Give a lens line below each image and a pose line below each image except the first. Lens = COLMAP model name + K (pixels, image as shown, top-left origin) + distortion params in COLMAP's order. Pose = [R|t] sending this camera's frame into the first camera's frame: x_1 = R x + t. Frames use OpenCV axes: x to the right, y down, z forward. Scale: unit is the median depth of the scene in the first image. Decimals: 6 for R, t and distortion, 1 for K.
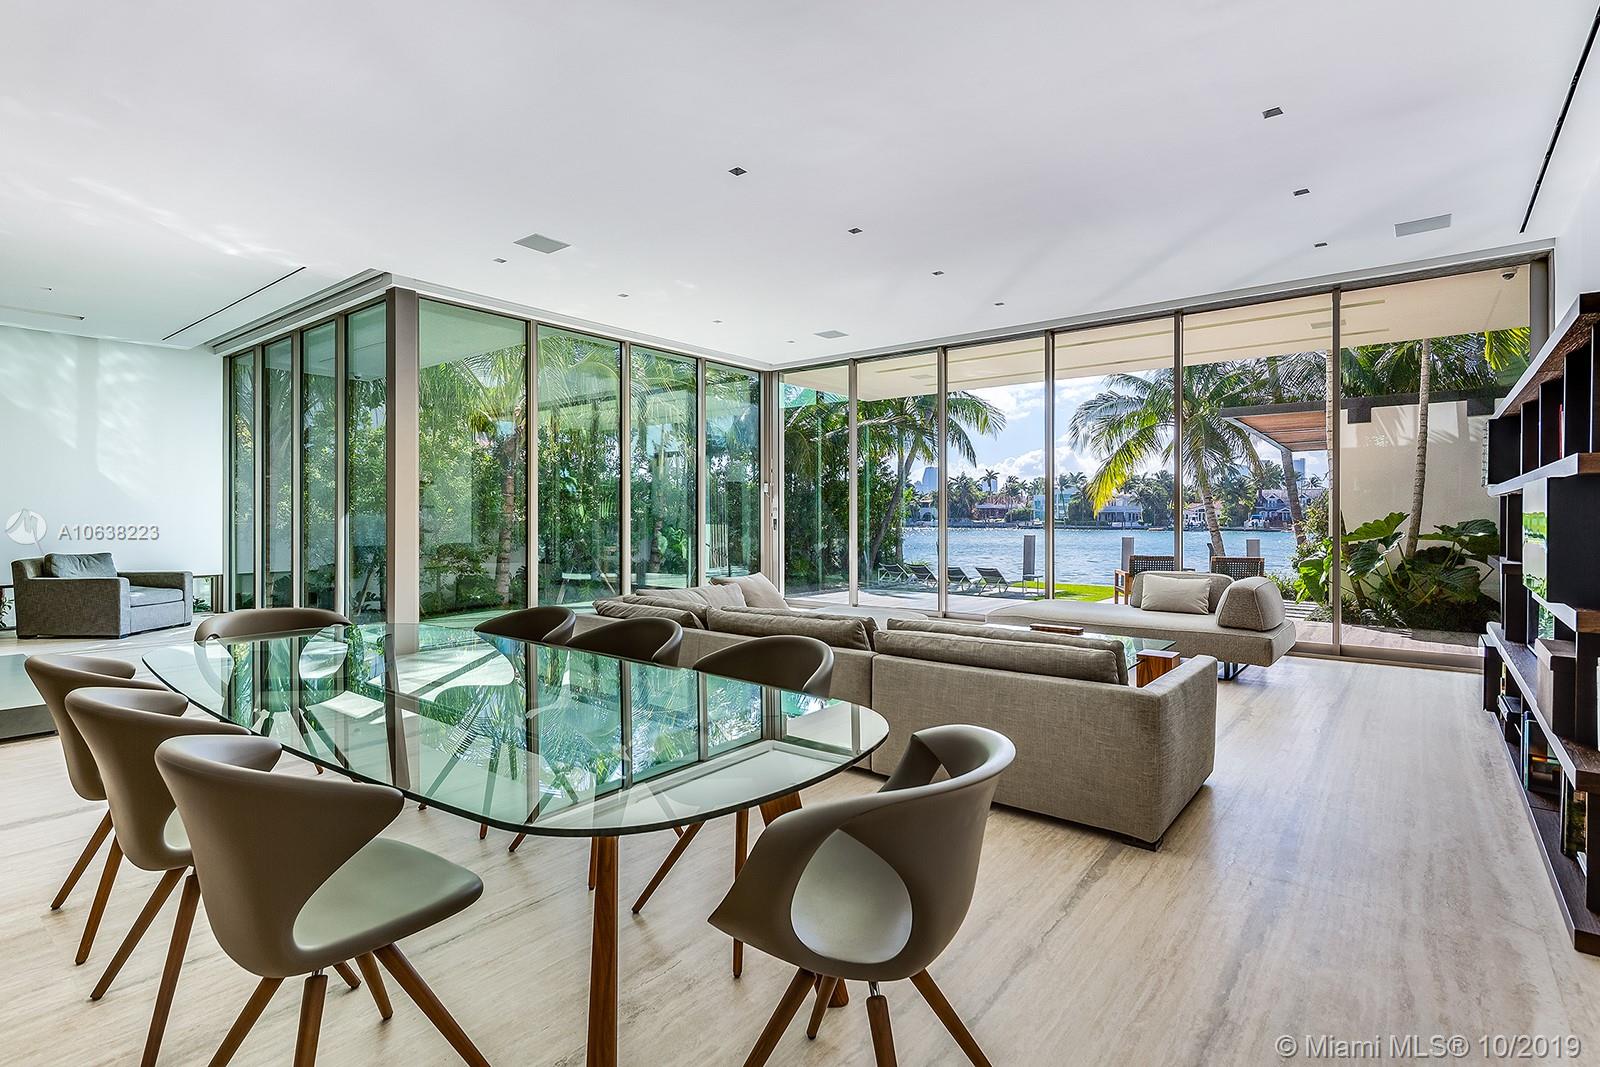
lens RADIAL K [[798.7, 0, 799.8], [0, 798.7, 522.2], [0, 0, 1]] dist [-0.000932, -0.001292]
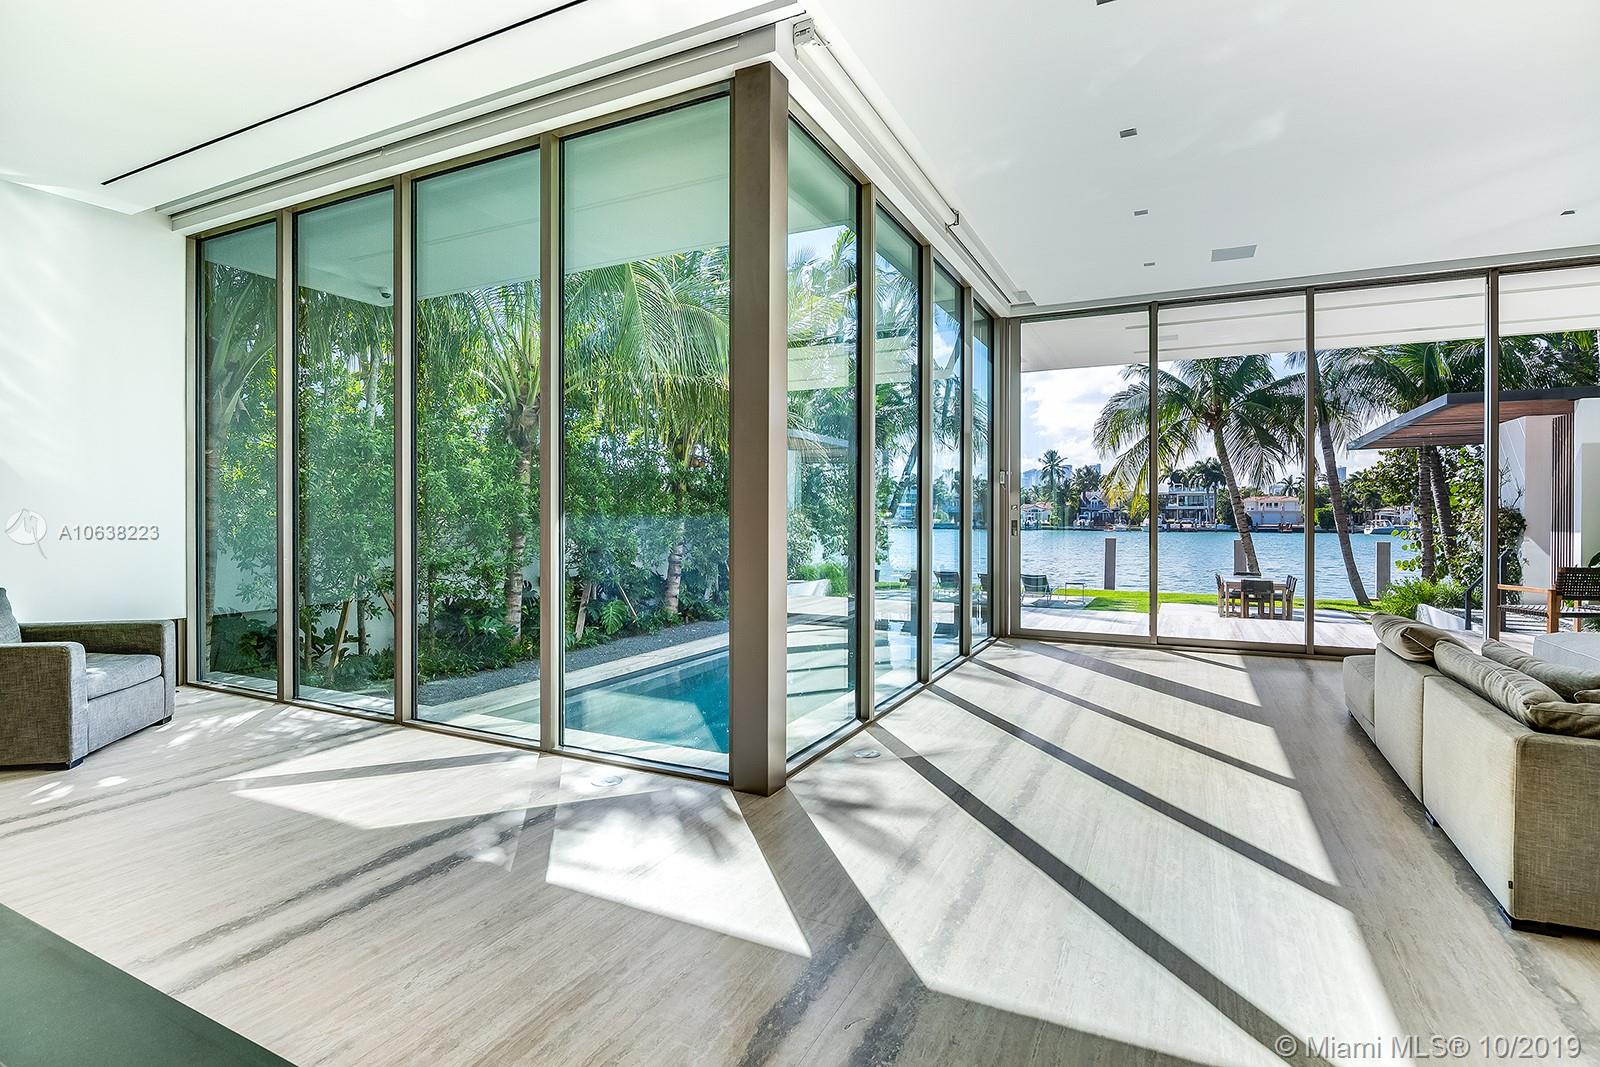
lens RADIAL K [[798.7, 0, 791.8], [0, 798.7, 537.0], [0, 0, 1]] dist [-0.000932, -0.001292]
pose [[0.978240, -0.003601, 0.207443, -0.311241], [-0.000383, 0.999816, 0.019164, -0.002455], [-0.207474, -0.018827, 0.978059, 0.259485]]
